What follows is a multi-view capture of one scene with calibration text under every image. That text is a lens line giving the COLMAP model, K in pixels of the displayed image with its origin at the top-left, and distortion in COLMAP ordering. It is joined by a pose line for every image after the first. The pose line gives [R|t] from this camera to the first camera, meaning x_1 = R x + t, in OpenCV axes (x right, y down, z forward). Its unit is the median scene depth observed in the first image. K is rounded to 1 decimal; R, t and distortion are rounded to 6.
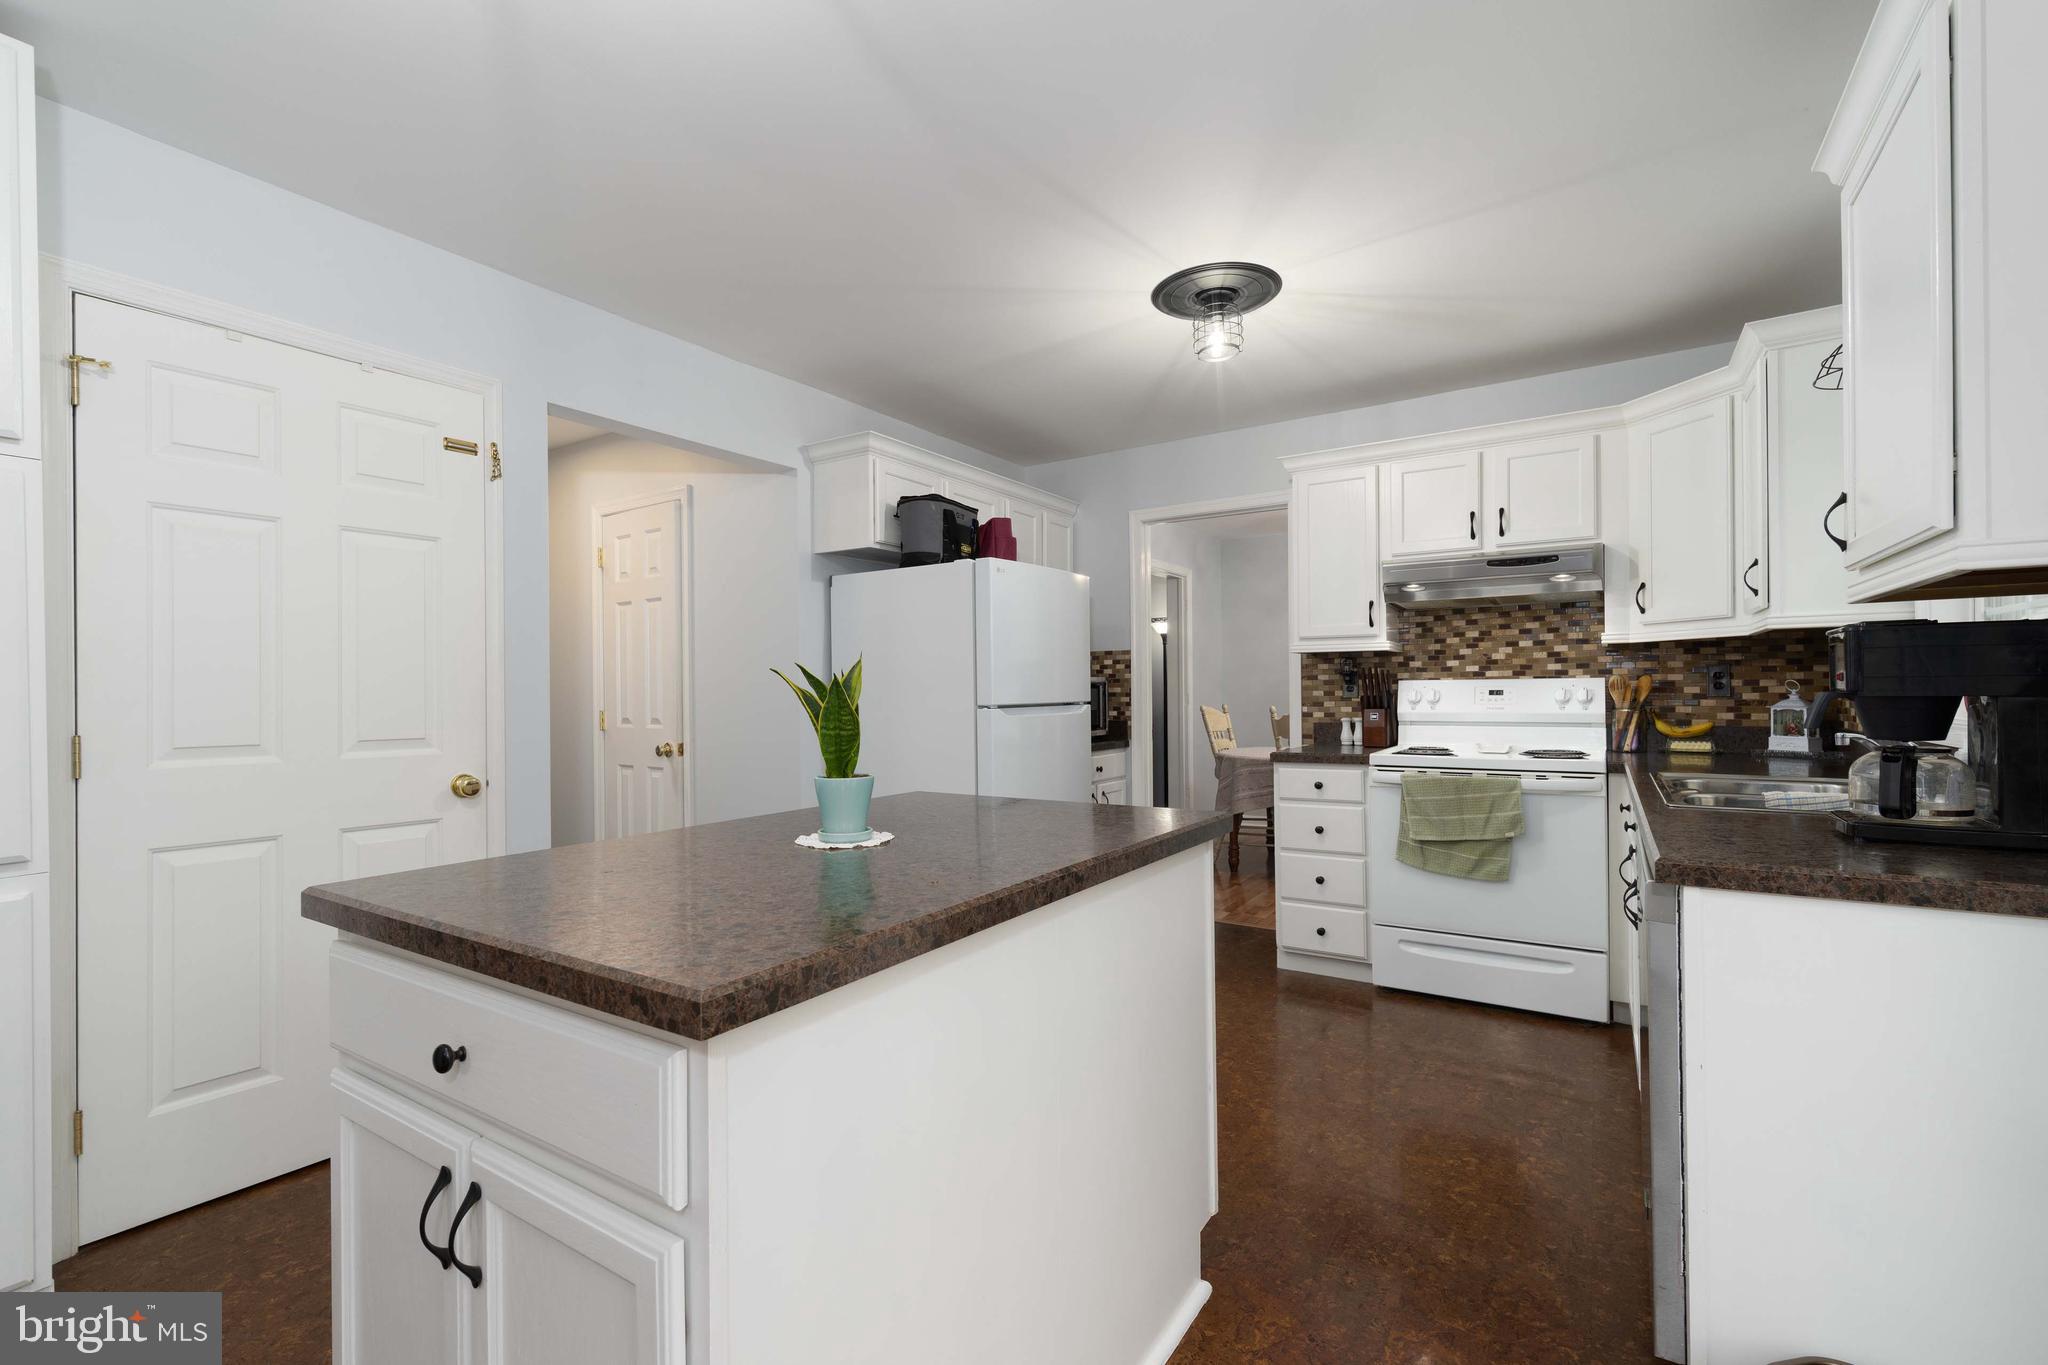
lens RADIAL K [[903.3, 0, 1002.8], [0, 903.3, 686.5], [0, 0, 1]] dist [0.005468, -0.000634]
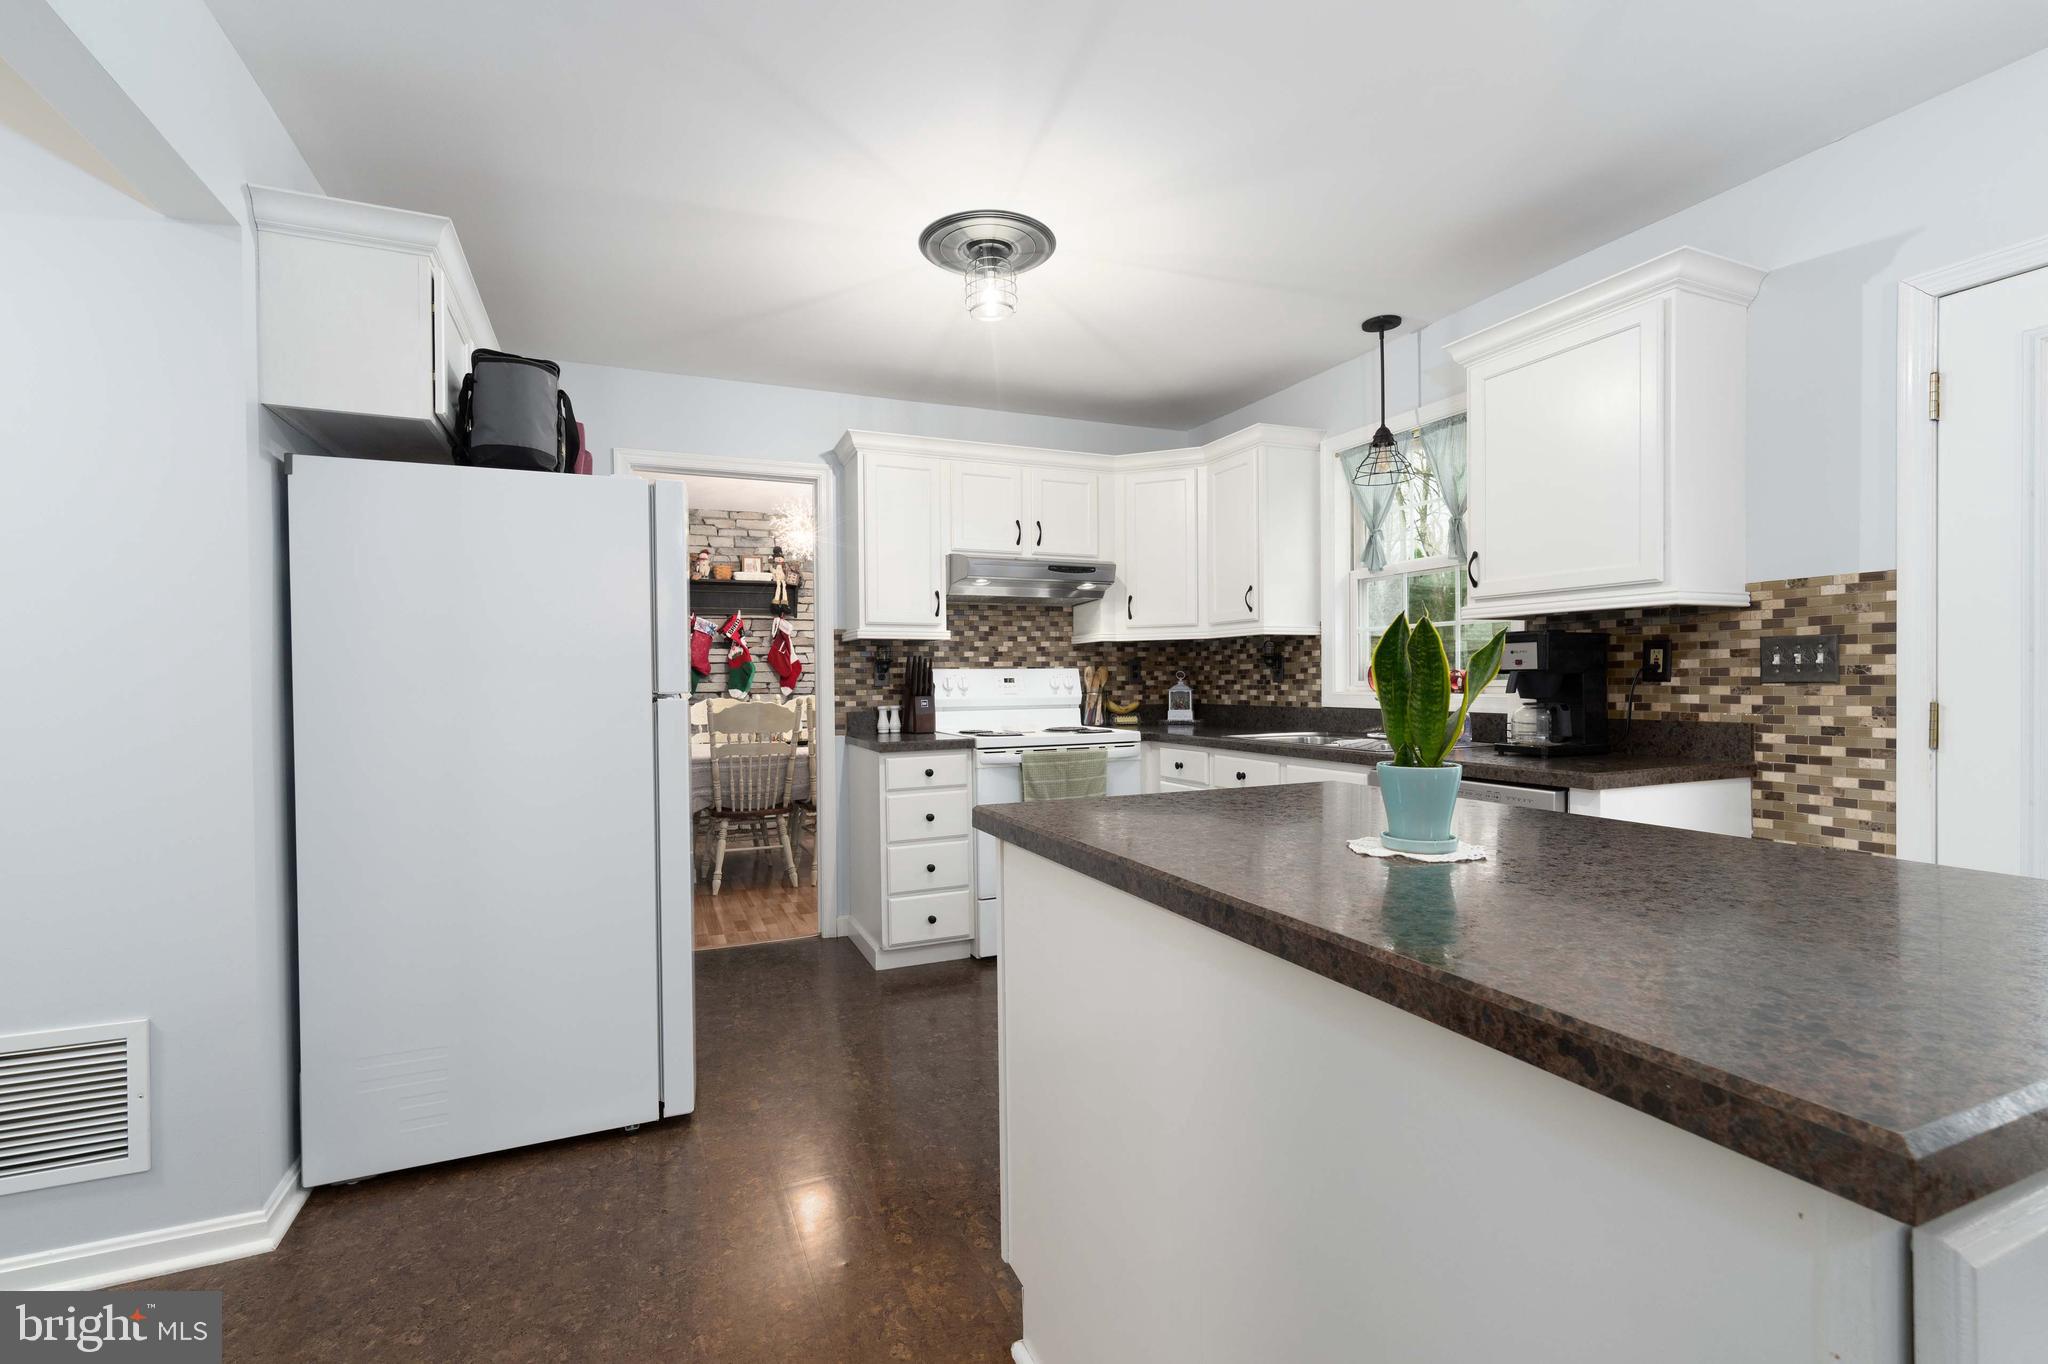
lens RADIAL K [[903.3, 0, 1010.2], [0, 903.3, 681.0], [0, 0, 1]] dist [0.005468, -0.000634]
pose [[0.548073, 0.005359, 0.836413, -0.414302], [0.000526, 0.999977, -0.006752, 0.015283], [-0.836430, 0.004141, 0.548058, 0.369370]]
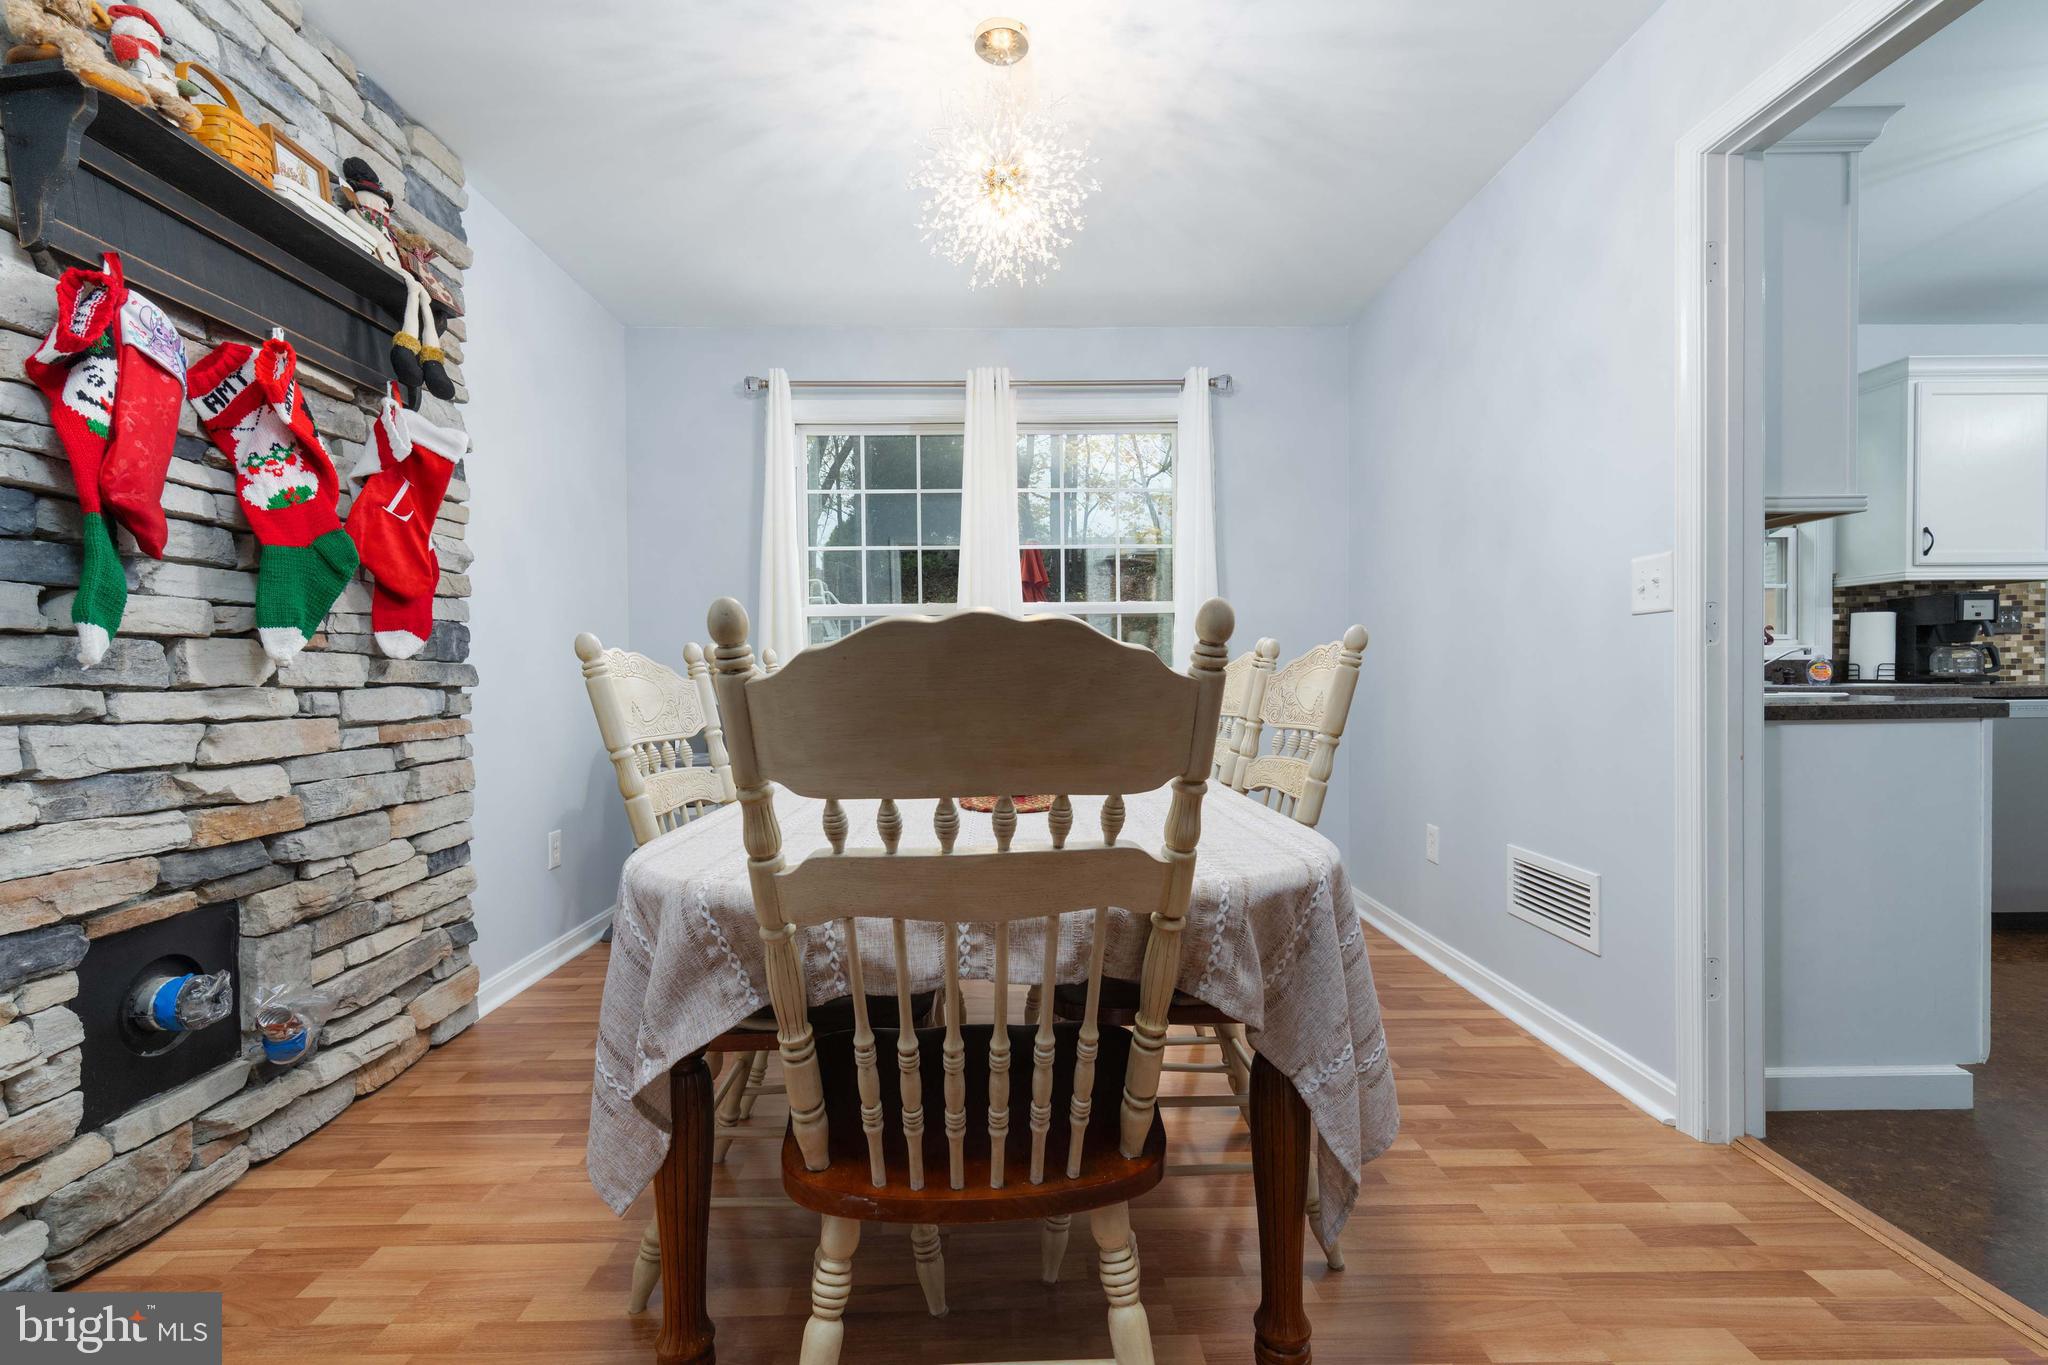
lens RADIAL K [[903.3, 0, 1020.3], [0, 903.3, 695.2], [0, 0, 1]] dist [0.005468, -0.000634]
pose [[-0.577784, 0.004287, 0.816179, 0.192496], [0.017742, 0.999816, 0.007309, 0.055612], [-0.815997, 0.018704, -0.577753, 1.778037]]
